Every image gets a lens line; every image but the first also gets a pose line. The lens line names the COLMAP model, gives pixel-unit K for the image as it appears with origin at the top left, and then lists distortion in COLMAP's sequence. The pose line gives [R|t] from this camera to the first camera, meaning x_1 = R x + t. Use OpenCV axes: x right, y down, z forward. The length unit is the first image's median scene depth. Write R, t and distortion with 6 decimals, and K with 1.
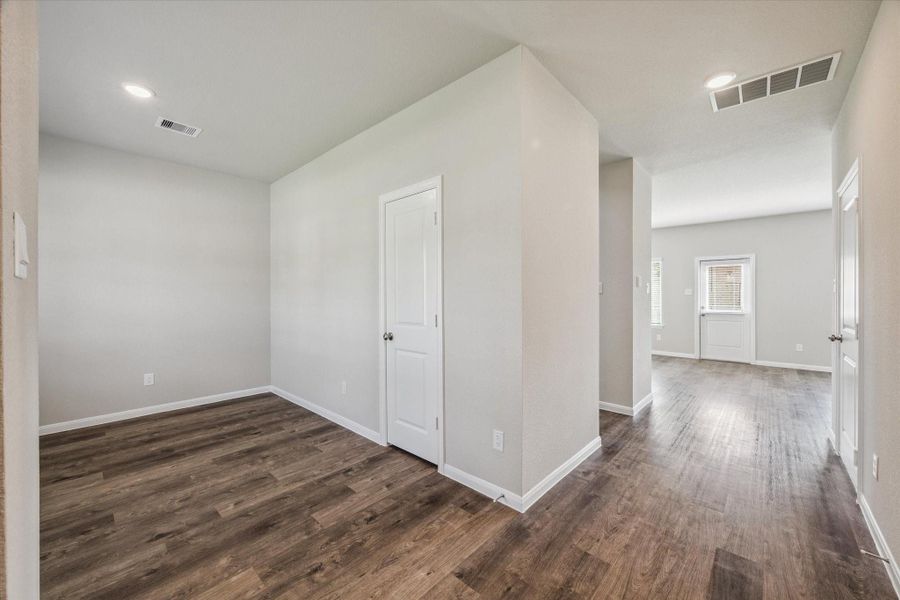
lens RADIAL K [[346.6, 0, 454.4], [0, 346.6, 300.1], [0, 0, 1]] dist [-0.000855, -0.000136]
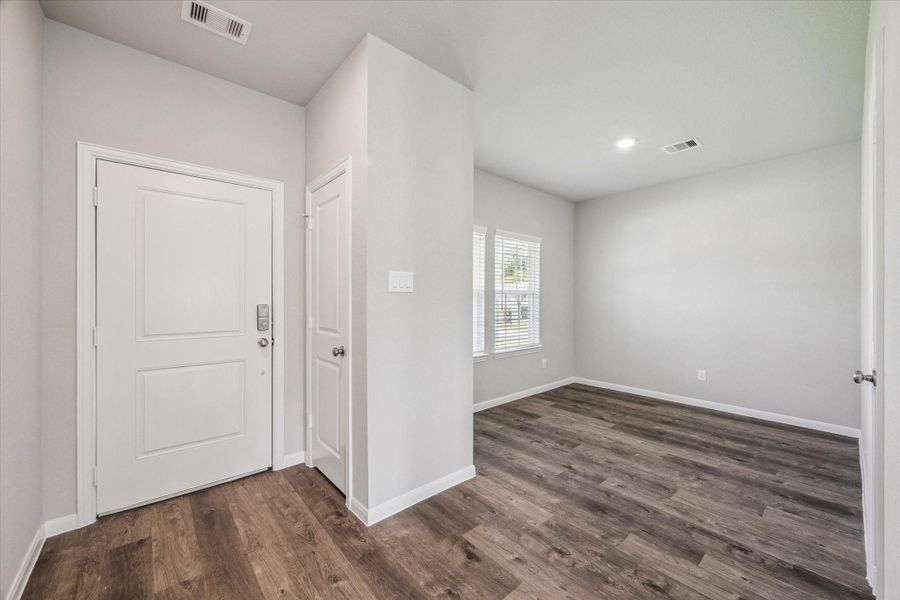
lens RADIAL K [[346.6, 0, 454.4], [0, 346.6, 300.1], [0, 0, 1]] dist [-0.000855, -0.000136]
pose [[-0.112215, 0.001843, -0.993682, 0.393964], [-0.014626, 0.999887, 0.003506, -0.003413], [0.993576, 0.014927, -0.112175, 0.432623]]
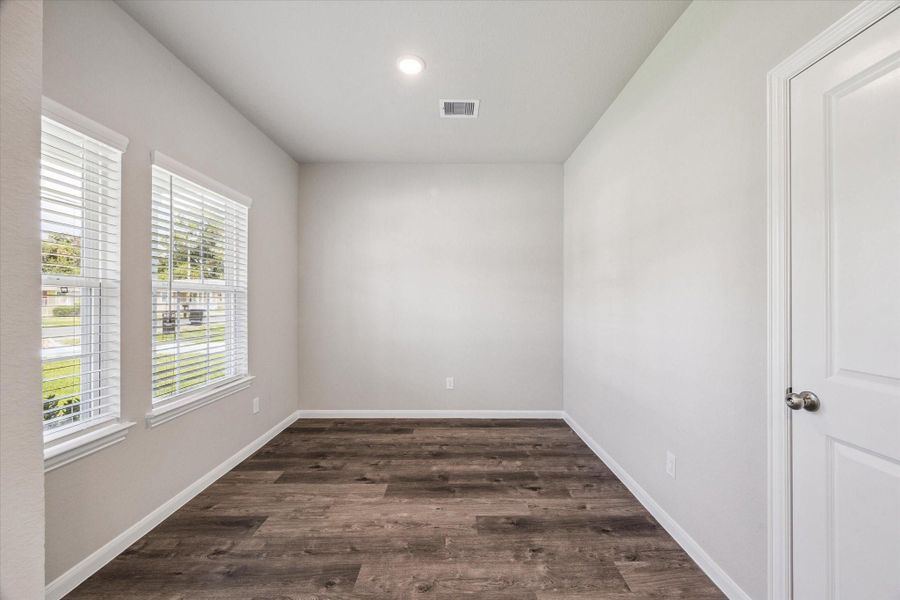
lens RADIAL K [[346.6, 0, 454.4], [0, 346.6, 300.1], [0, 0, 1]] dist [-0.000855, -0.000136]
pose [[0.672009, 0.000292, -0.740543, -0.161457], [-0.010525, 0.999903, -0.009157, -0.004153], [0.740468, 0.013947, 0.671947, 0.421816]]
